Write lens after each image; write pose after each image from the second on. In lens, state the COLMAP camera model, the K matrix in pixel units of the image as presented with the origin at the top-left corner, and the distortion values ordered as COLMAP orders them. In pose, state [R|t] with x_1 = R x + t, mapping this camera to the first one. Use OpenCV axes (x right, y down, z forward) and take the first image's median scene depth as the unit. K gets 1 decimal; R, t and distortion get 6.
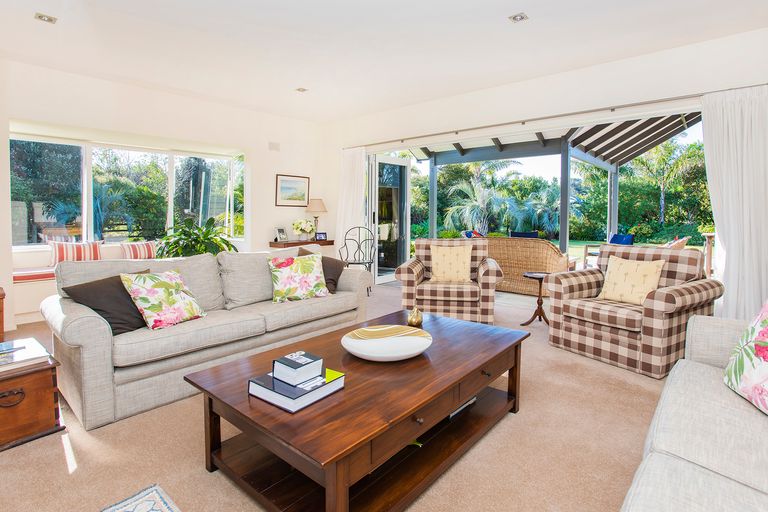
lens RADIAL K [[389.0, 0, 383.7], [0, 389.0, 243.7], [0, 0, 1]] dist [-0.002664, -0.000394]
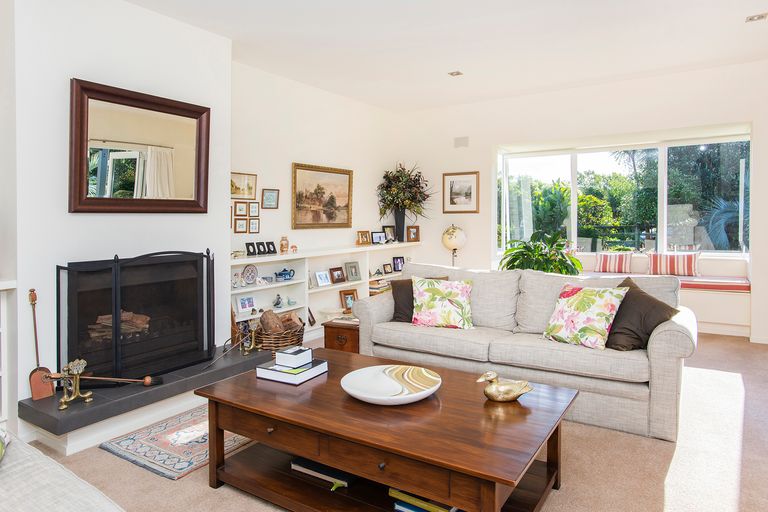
lens RADIAL K [[498.0, 0, 384.0], [0, 498.0, 256.0], [0, 0, 1]] dist [0.004599, 0.000610]
pose [[0.141654, 0.070201, -0.987424, 0.816083], [-0.061819, 0.996163, 0.061953, -0.075572], [0.987984, 0.052266, 0.145450, 0.601198]]
